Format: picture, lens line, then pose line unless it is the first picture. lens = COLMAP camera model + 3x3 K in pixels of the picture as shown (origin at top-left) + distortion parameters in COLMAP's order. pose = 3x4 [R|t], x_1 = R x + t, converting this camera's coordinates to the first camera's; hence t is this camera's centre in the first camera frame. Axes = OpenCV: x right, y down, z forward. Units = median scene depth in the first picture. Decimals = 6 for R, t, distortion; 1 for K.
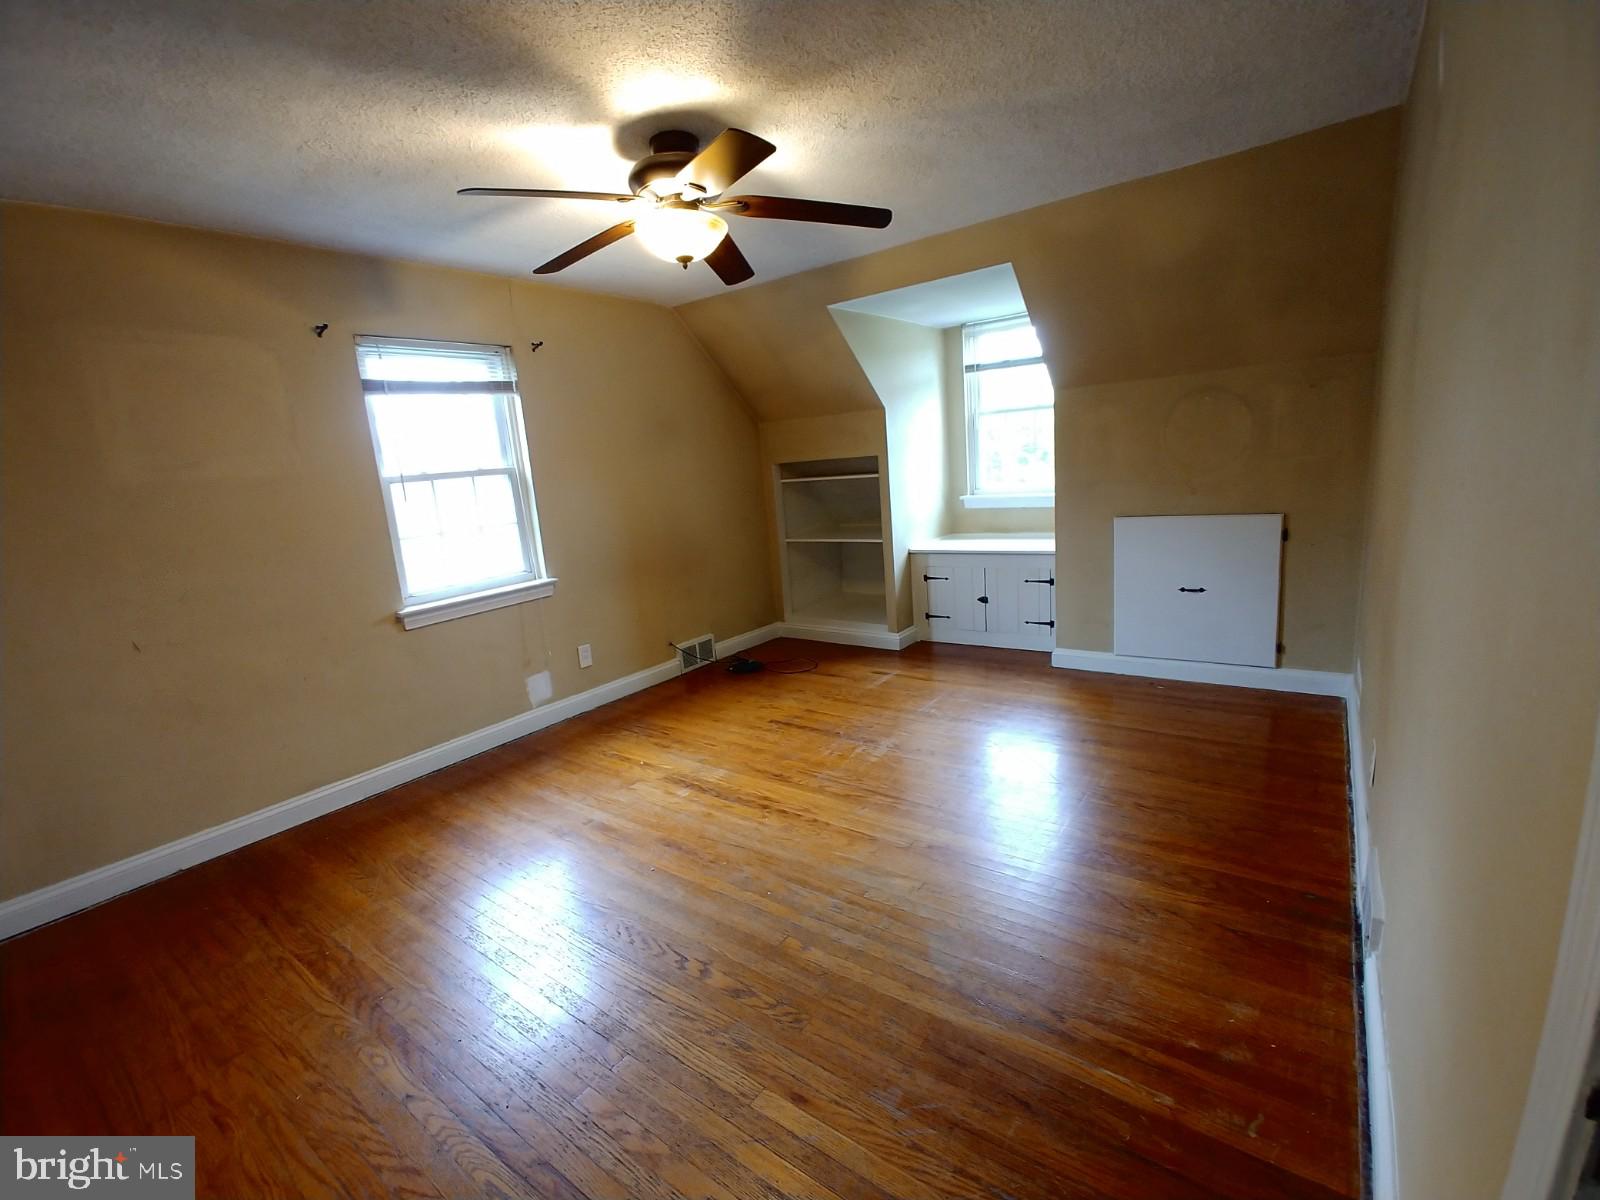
lens RADIAL K [[705.3, 0, 787.0], [0, 705.3, 603.6], [0, 0, 1]] dist [-0.024823, 0.001611]
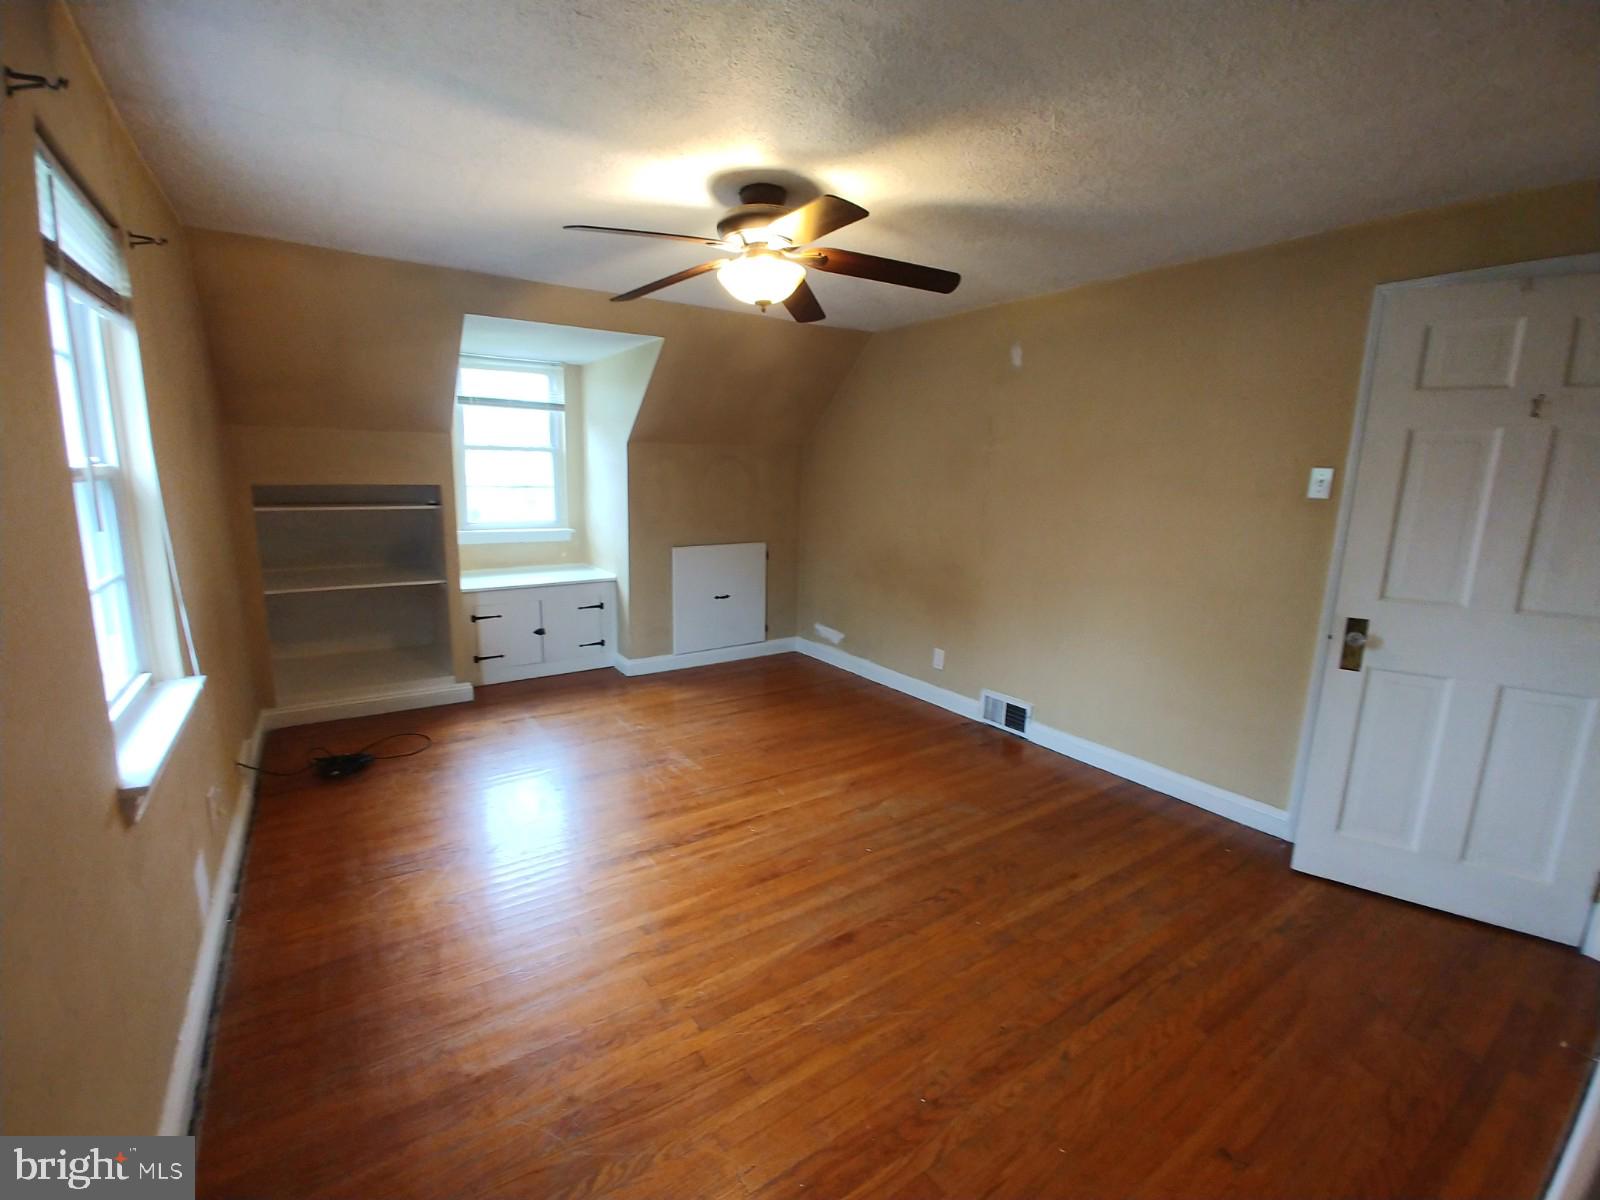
lens RADIAL K [[705.3, 0, 787.0], [0, 705.3, 603.6], [0, 0, 1]] dist [-0.024823, 0.001611]
pose [[0.318551, -0.089808, 0.943642, -0.744663], [0.141758, 0.988820, 0.046253, -0.055432], [-0.937246, 0.119034, 0.327721, 0.427457]]
